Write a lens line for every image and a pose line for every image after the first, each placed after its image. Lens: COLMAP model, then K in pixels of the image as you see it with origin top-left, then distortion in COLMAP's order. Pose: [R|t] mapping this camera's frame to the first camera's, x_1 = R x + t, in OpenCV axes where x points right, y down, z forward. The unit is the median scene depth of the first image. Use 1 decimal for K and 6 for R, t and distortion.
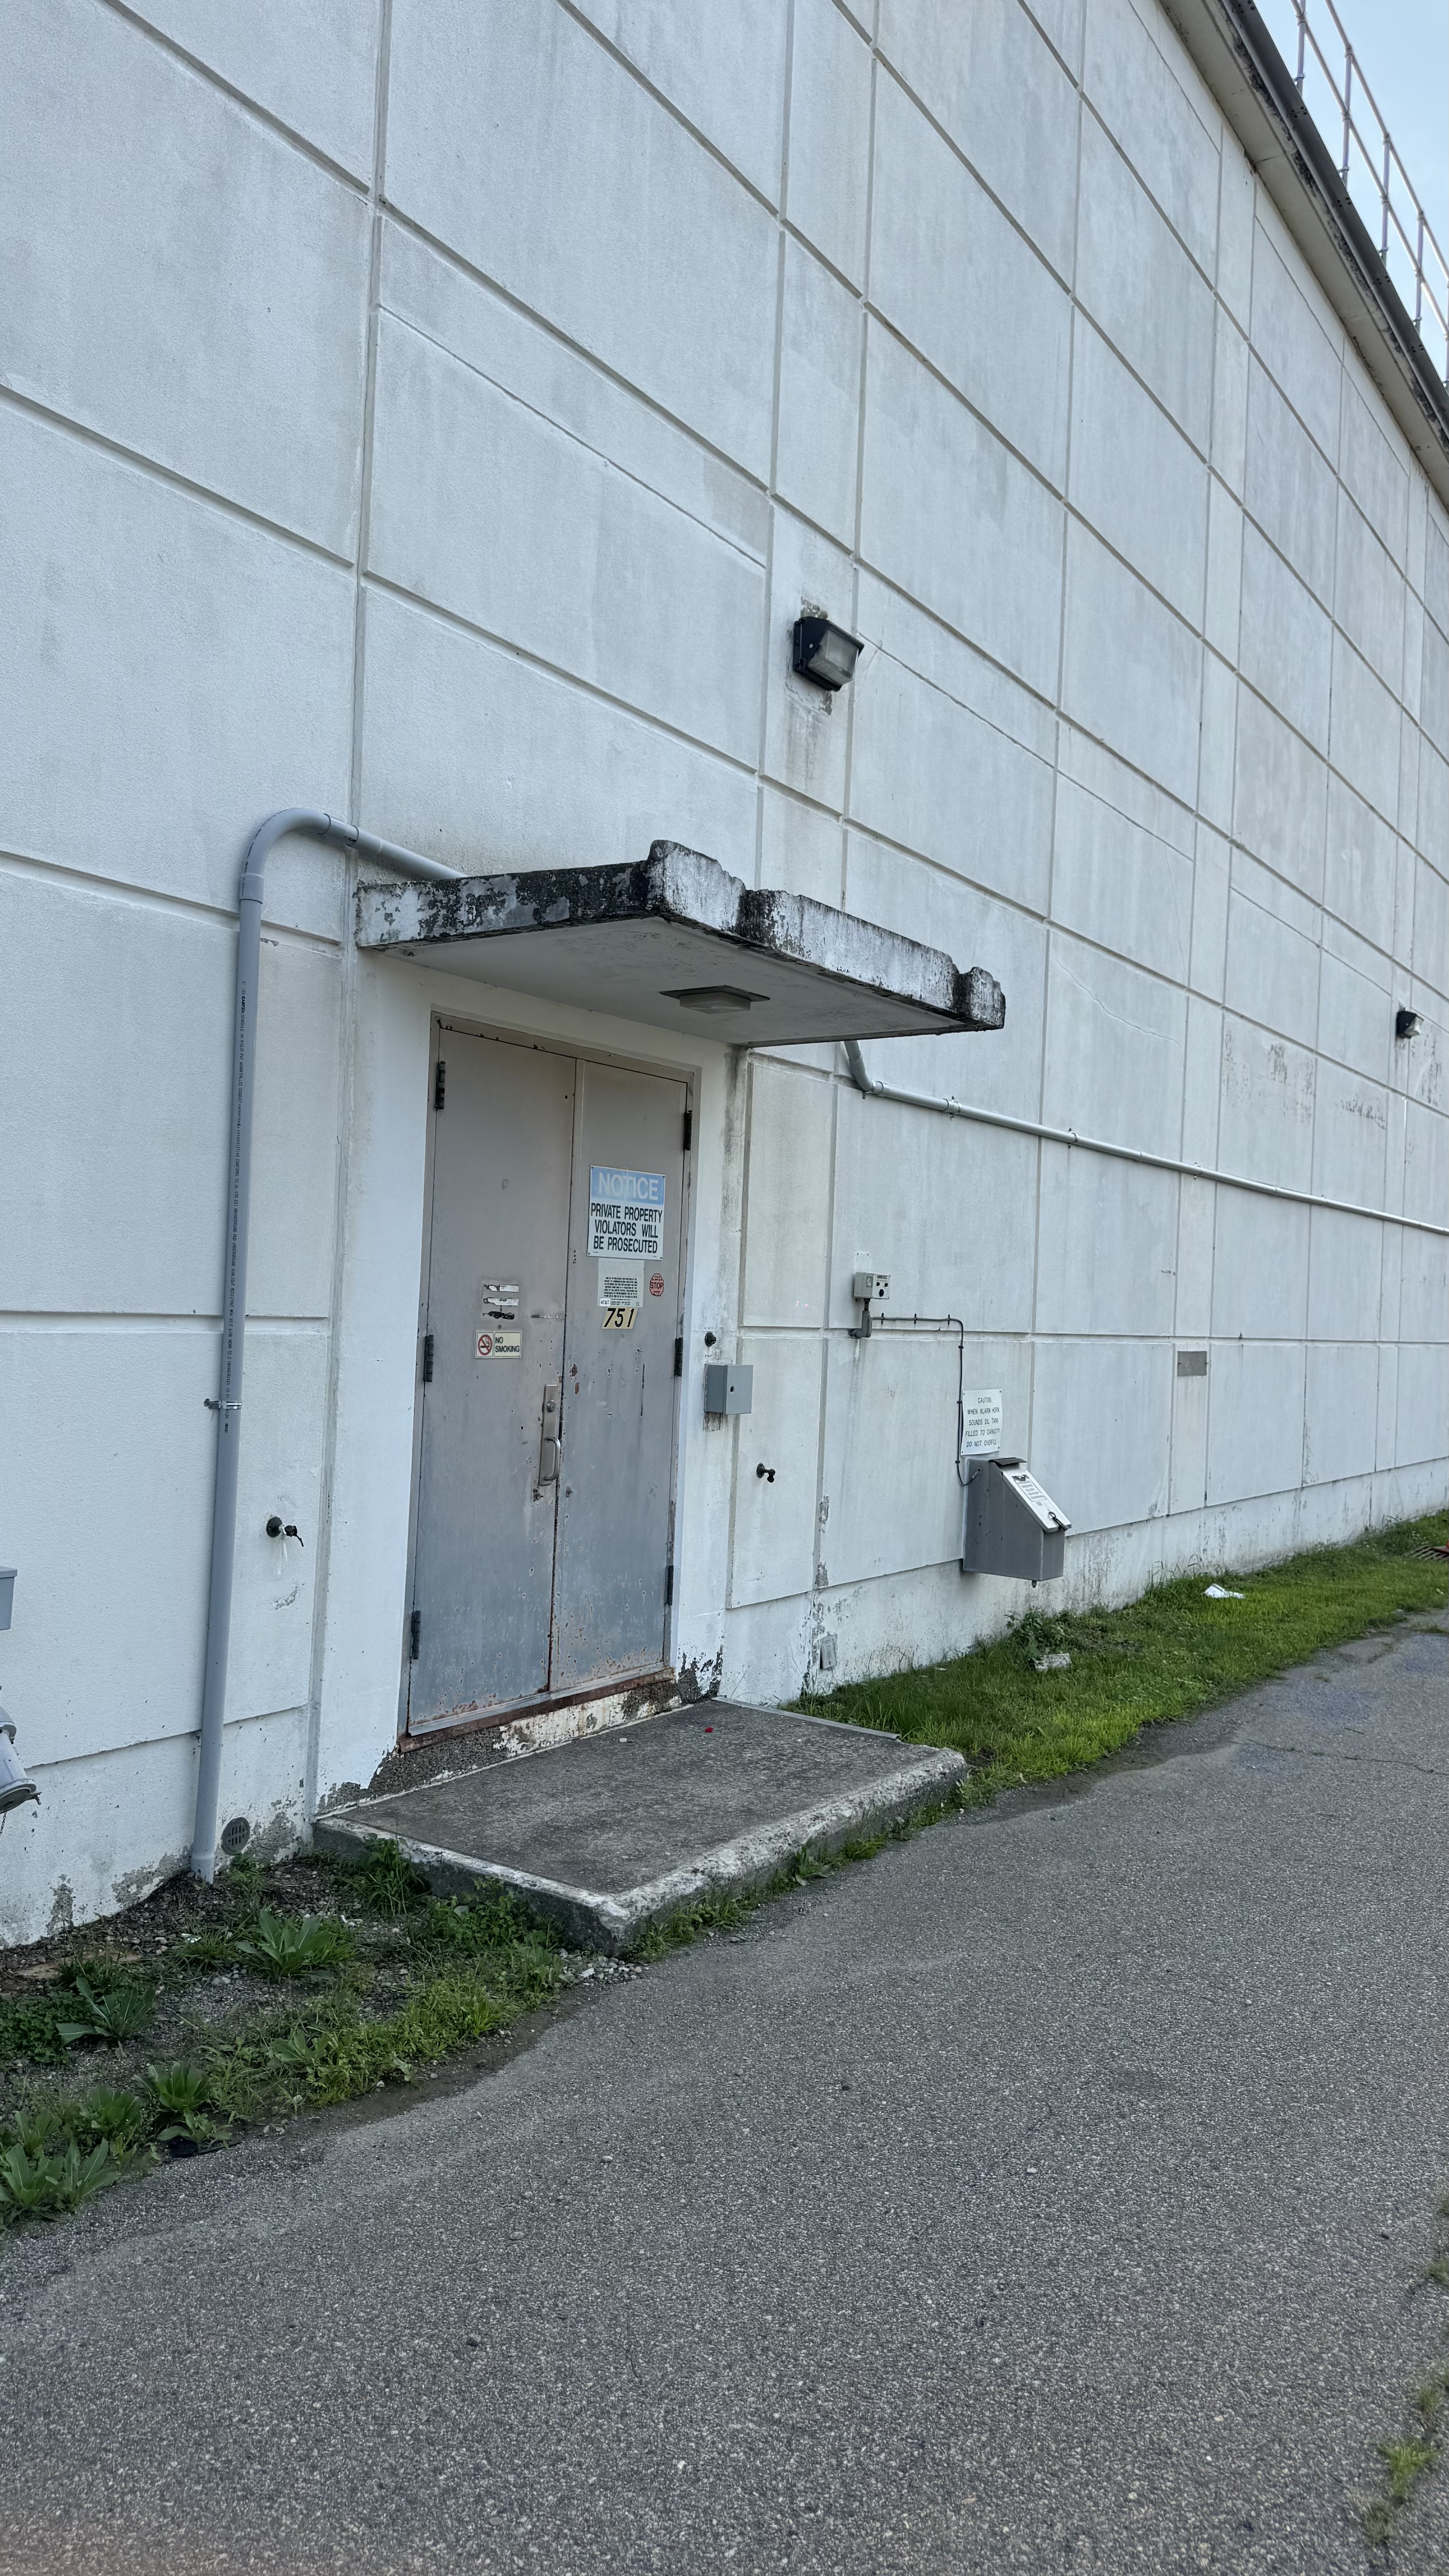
lens RADIAL K [[1785.8, 0, 724.5], [0, 1785.8, 1288.0], [0, 0, 1]] dist [0.127021, -0.226718]
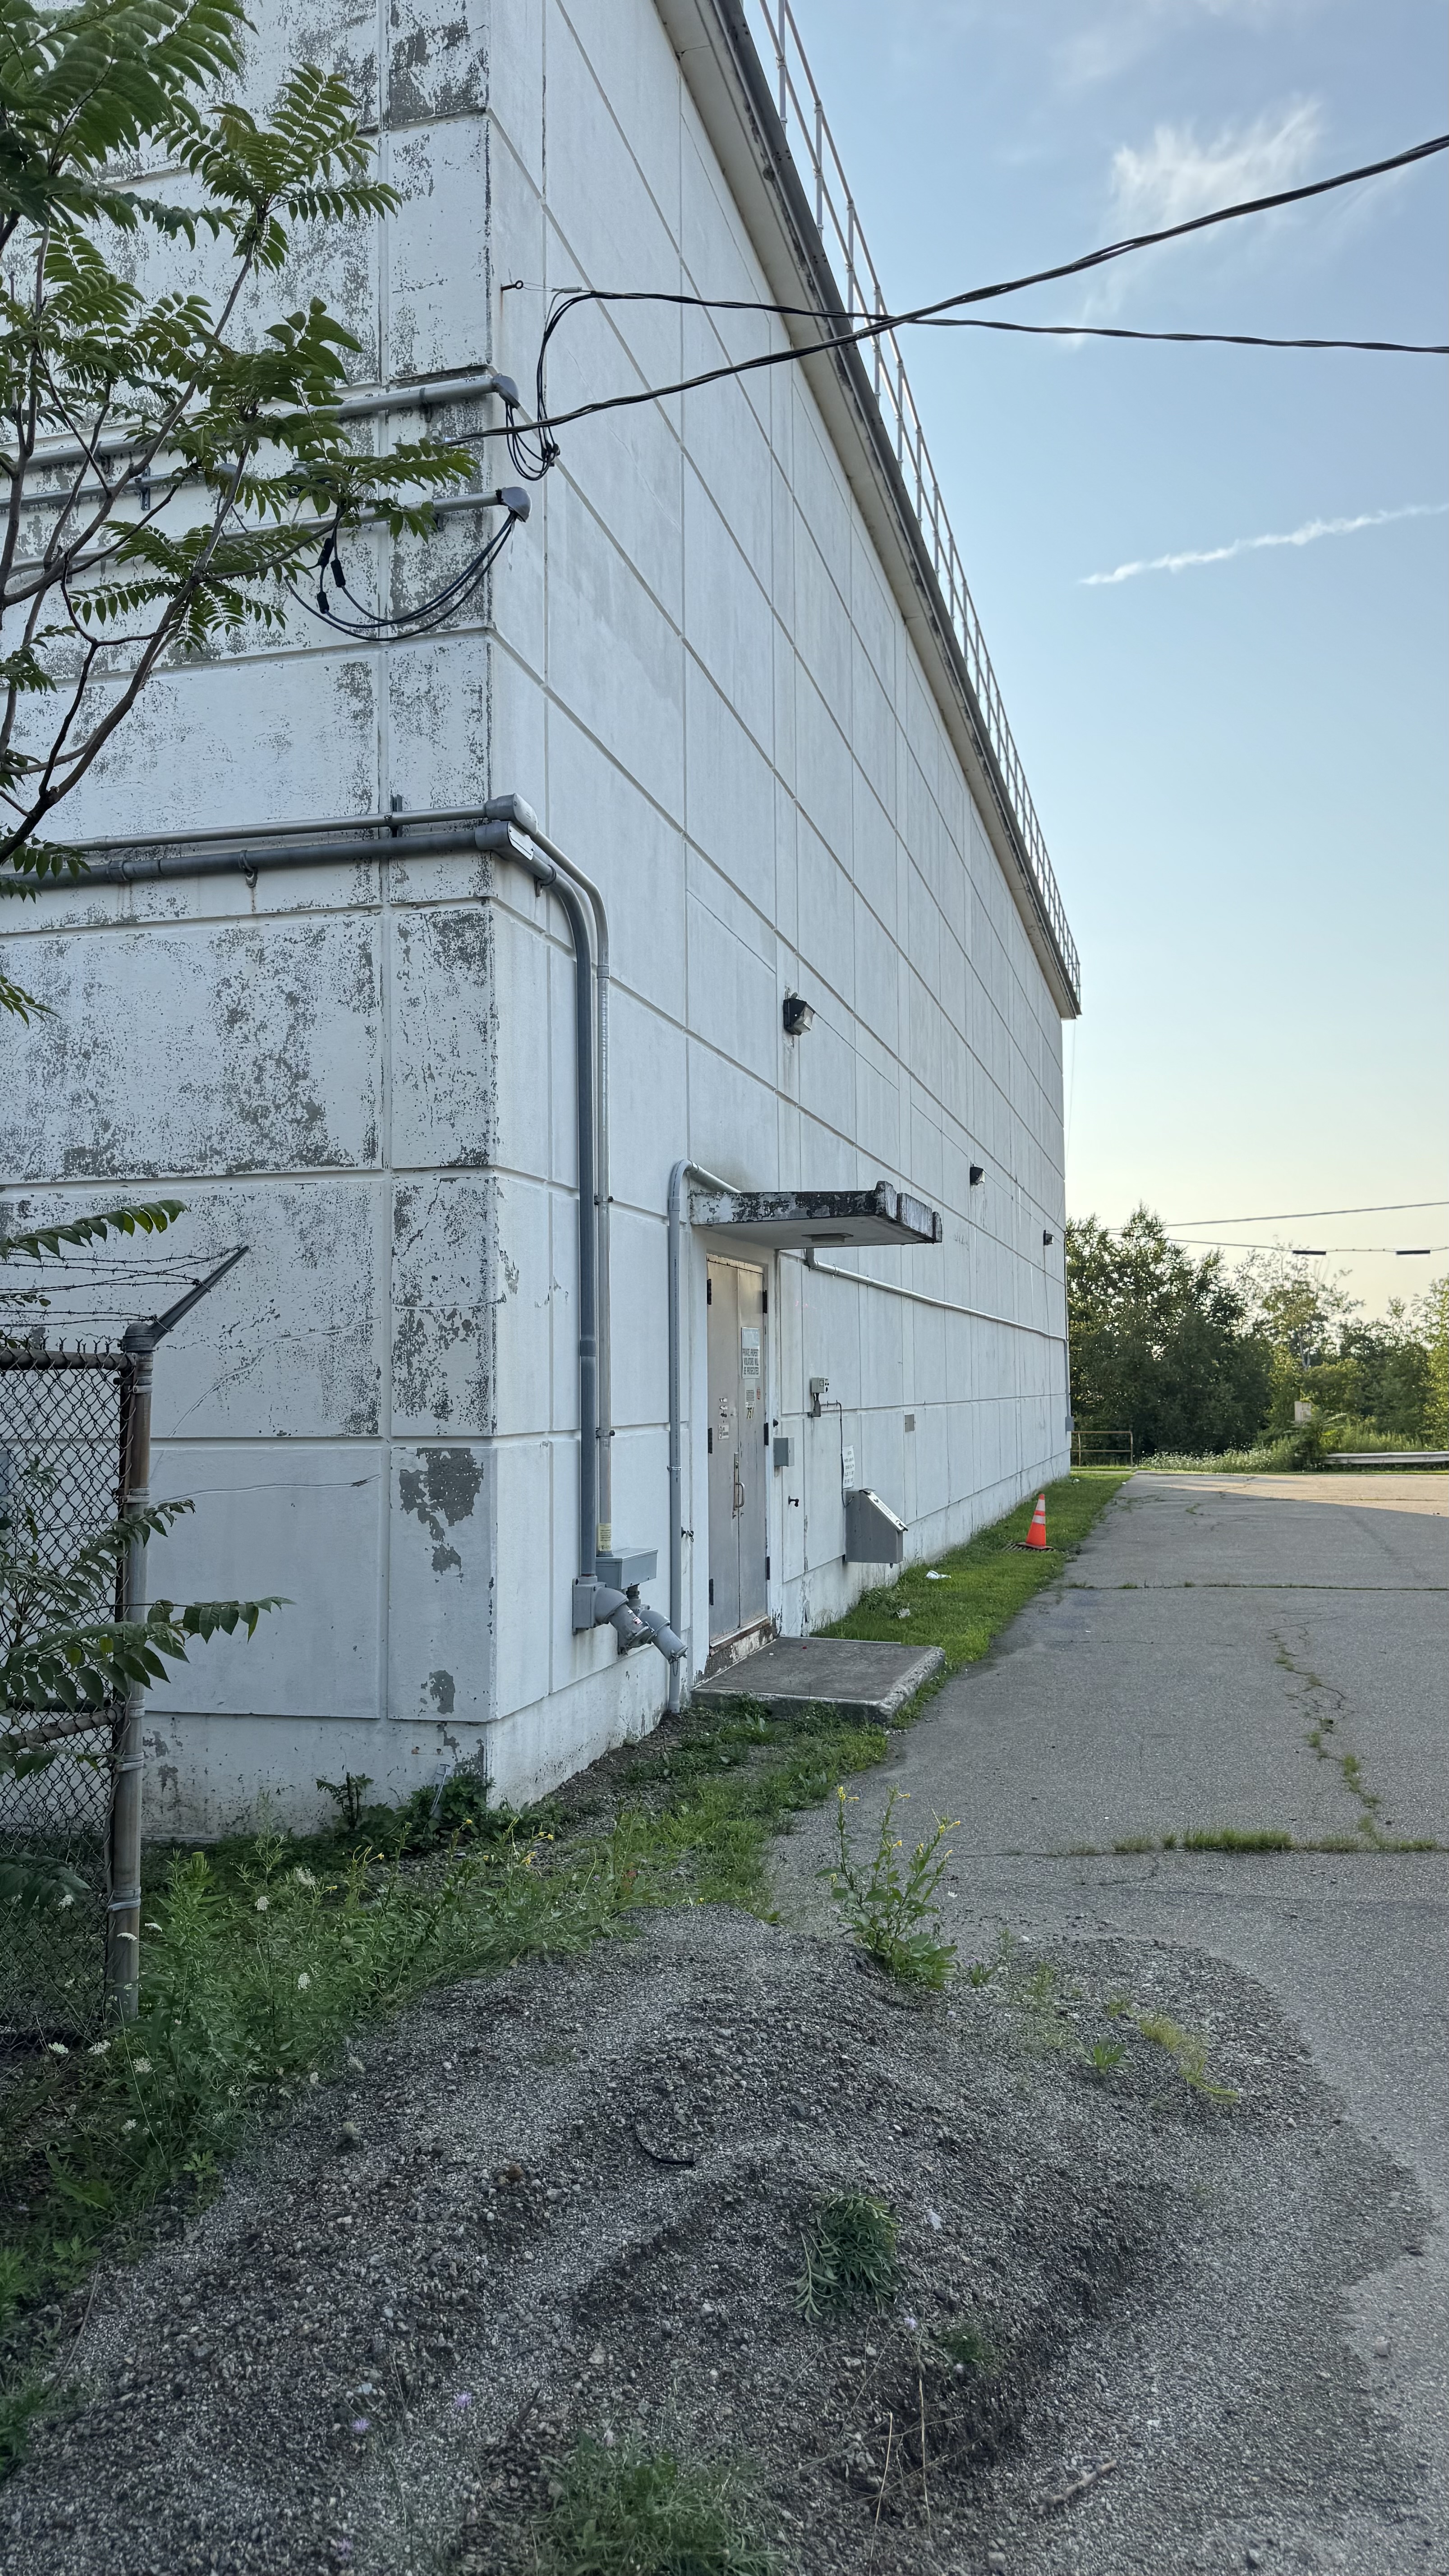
lens RADIAL K [[1795.6, 0, 724.5], [0, 1795.6, 1288.0], [0, 0, 1]] dist [0.046732, -0.045570]
pose [[0.948224, -0.032479, 0.315938, -0.524009], [0.045396, 0.998404, -0.033609, -0.039237], [-0.314342, 0.046211, 0.948184, -0.544963]]
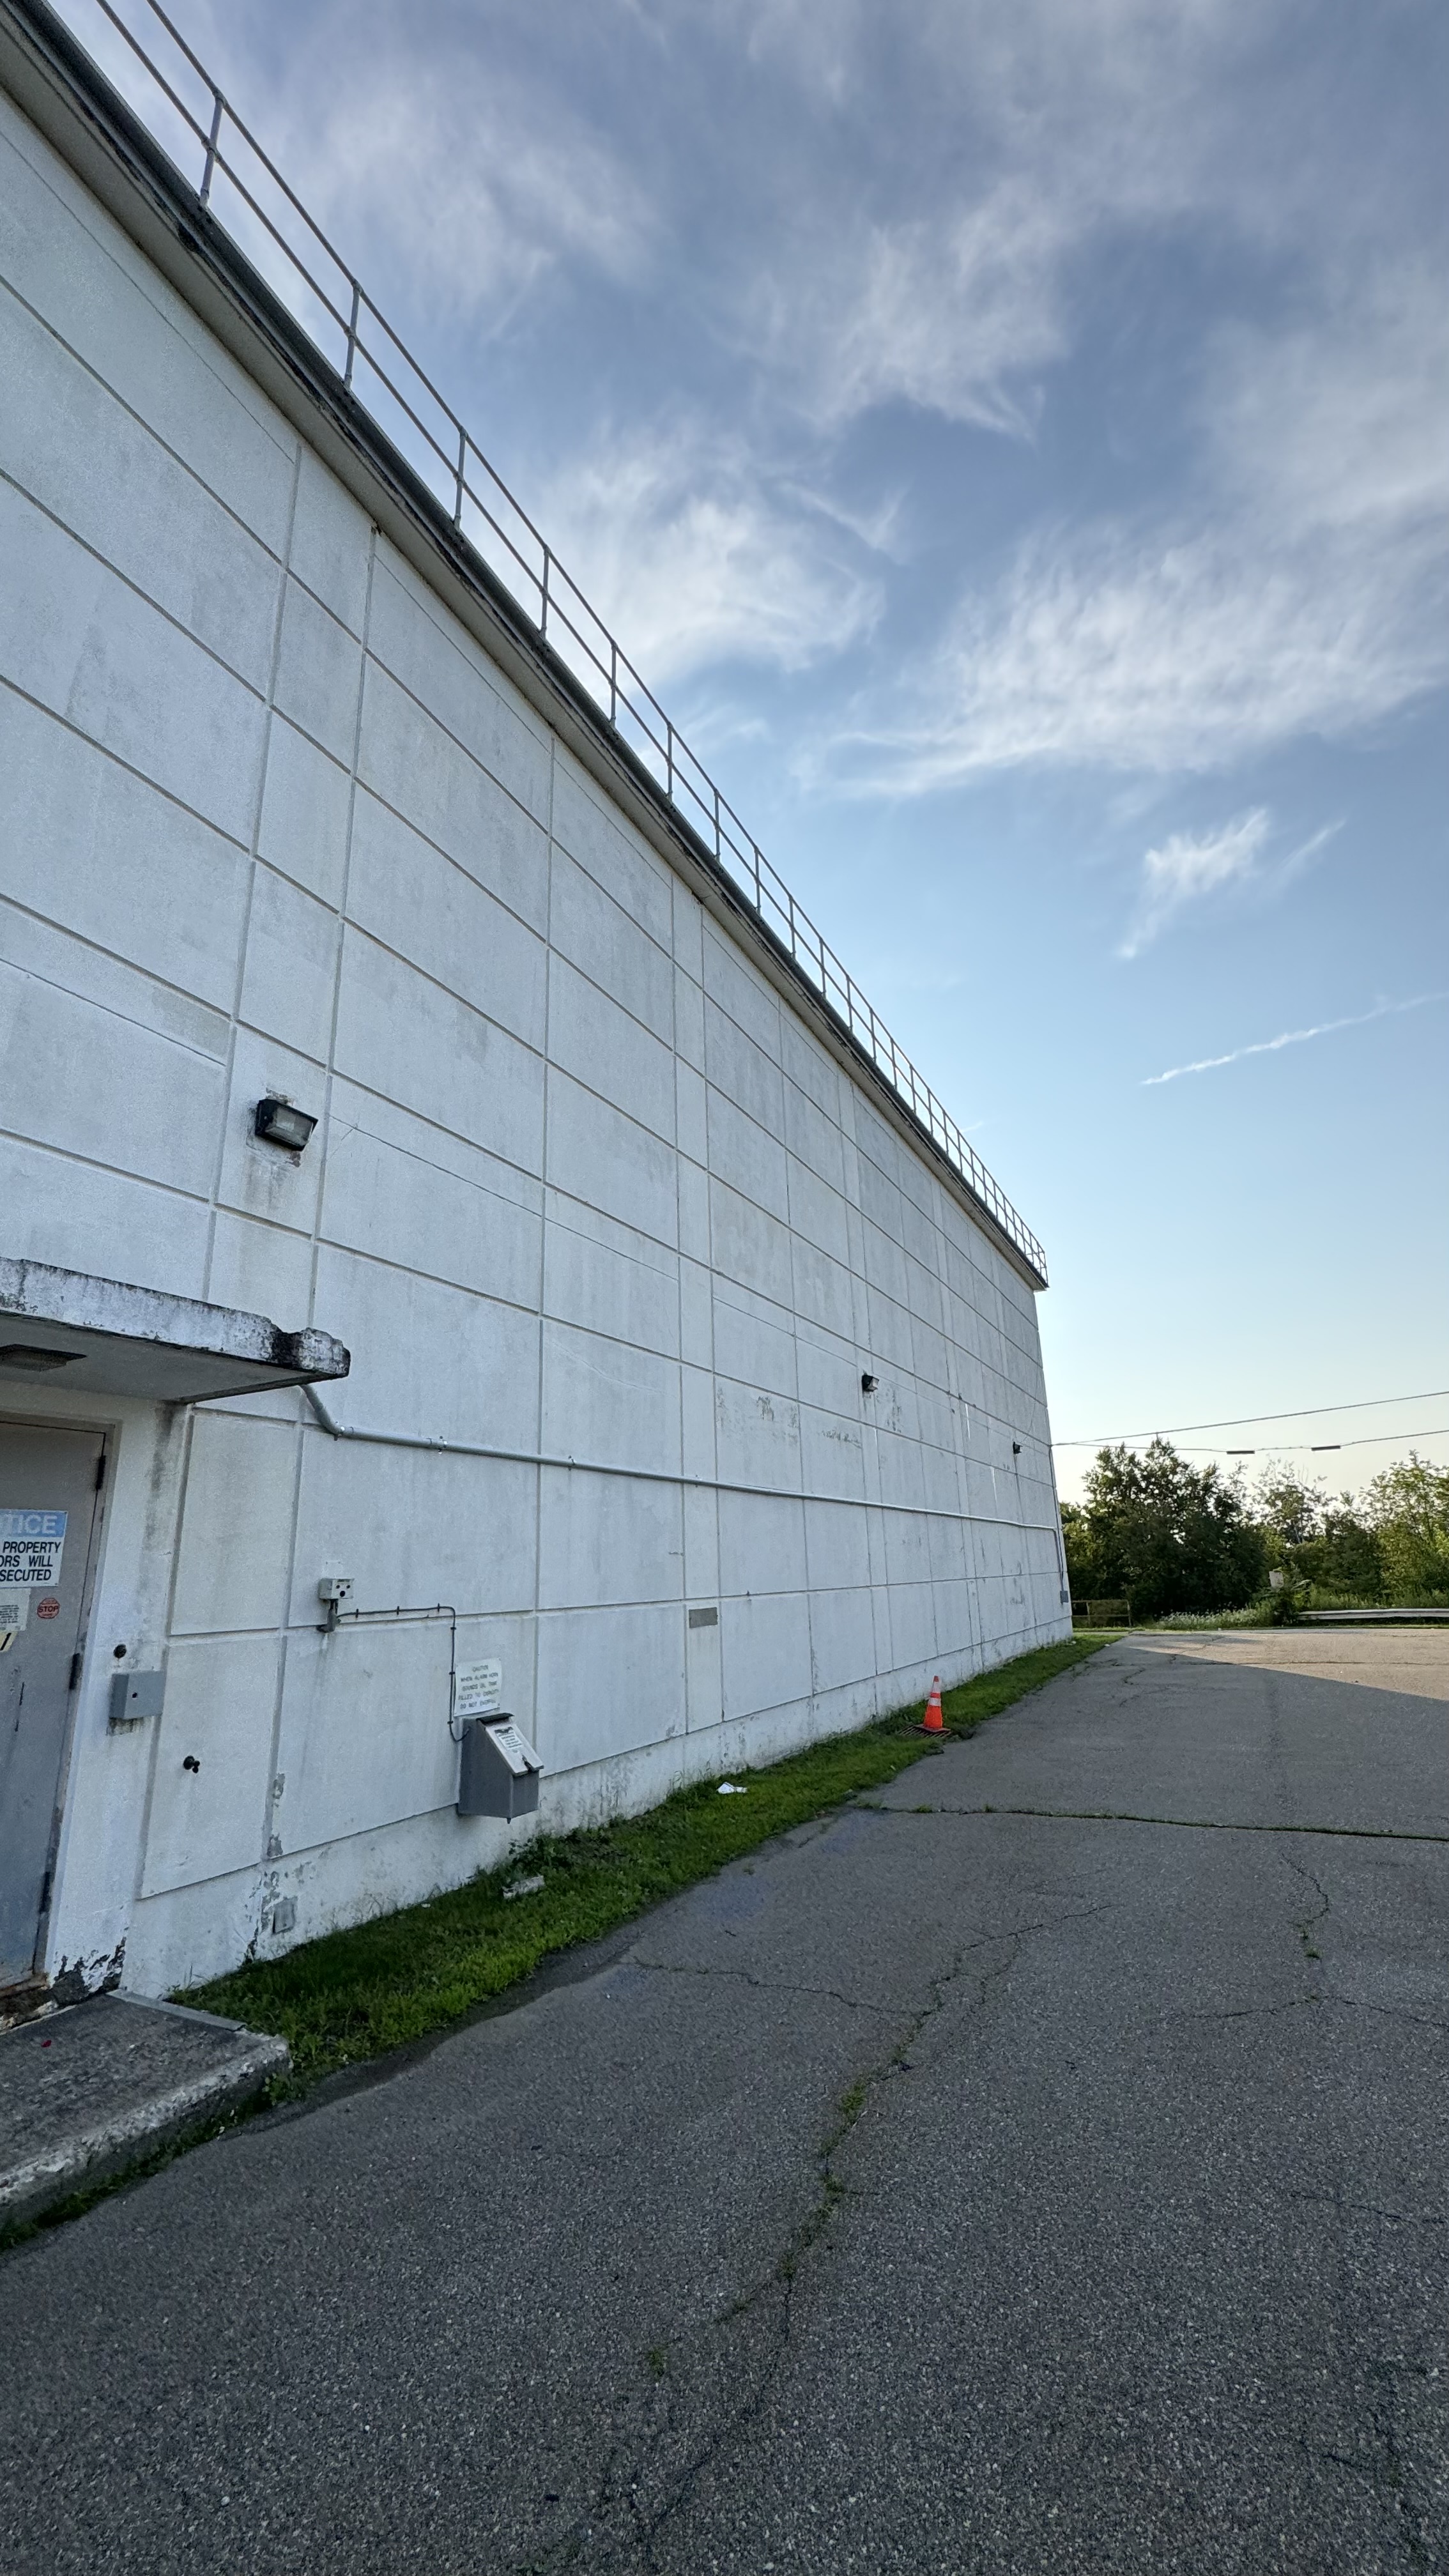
lens RADIAL K [[1022.1, 0, 724.5], [0, 1022.1, 1288.0], [0, 0, 1]] dist [-0.014141, 0.002969]
pose [[0.991010, -0.037681, 0.128368, 0.272847], [0.069807, 0.964183, -0.255889, -0.002441], [-0.114128, 0.262549, 0.958145, 0.224787]]
